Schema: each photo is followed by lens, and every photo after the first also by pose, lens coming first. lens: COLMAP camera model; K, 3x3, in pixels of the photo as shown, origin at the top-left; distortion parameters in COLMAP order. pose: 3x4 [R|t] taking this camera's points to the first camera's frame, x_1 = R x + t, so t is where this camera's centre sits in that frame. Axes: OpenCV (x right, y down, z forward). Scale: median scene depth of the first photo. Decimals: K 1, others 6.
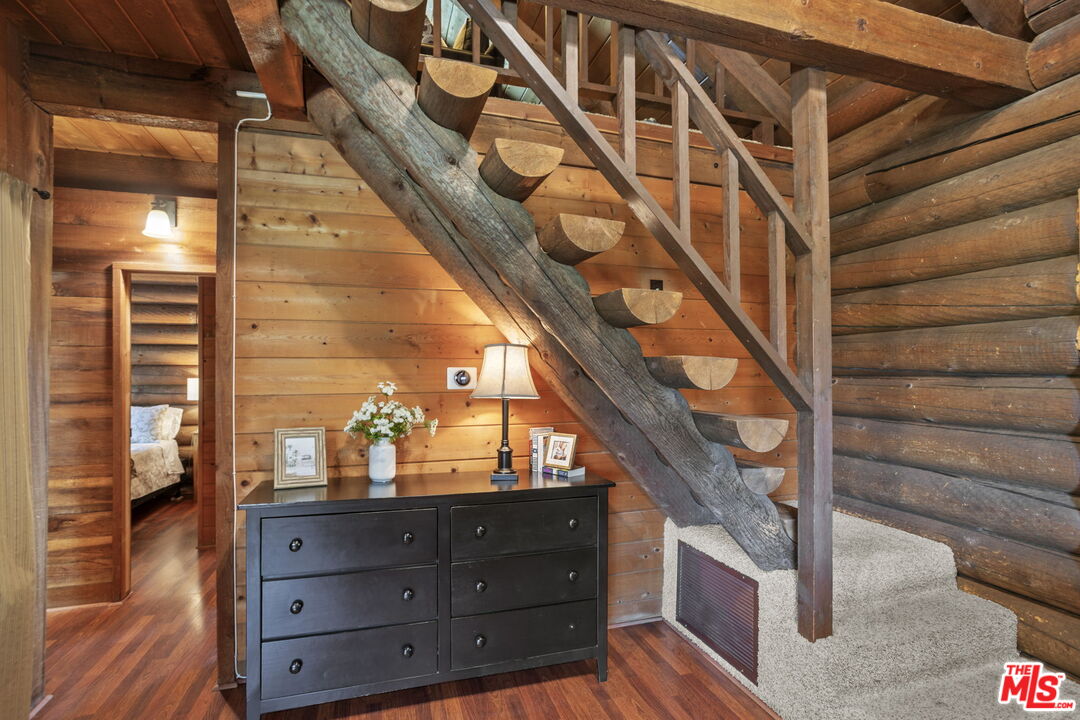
lens RADIAL K [[521.6, 0, 529.9], [0, 521.6, 372.5], [0, 0, 1]] dist [-0.029897, 0.017407]
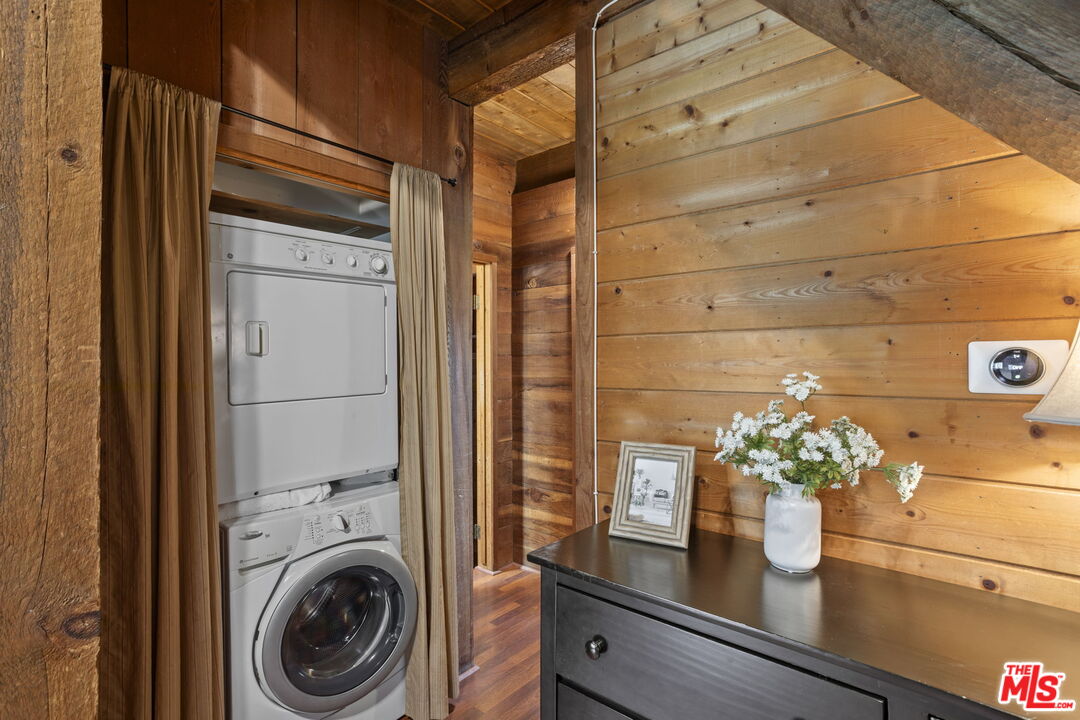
lens RADIAL K [[521.6, 0, 532.6], [0, 521.6, 358.6], [0, 0, 1]] dist [-0.029897, 0.017407]
pose [[0.548315, -0.002834, -0.836267, 0.000311], [0.003651, 0.999993, -0.000995, 0.003459], [0.836264, -0.002508, 0.548321, 0.484765]]
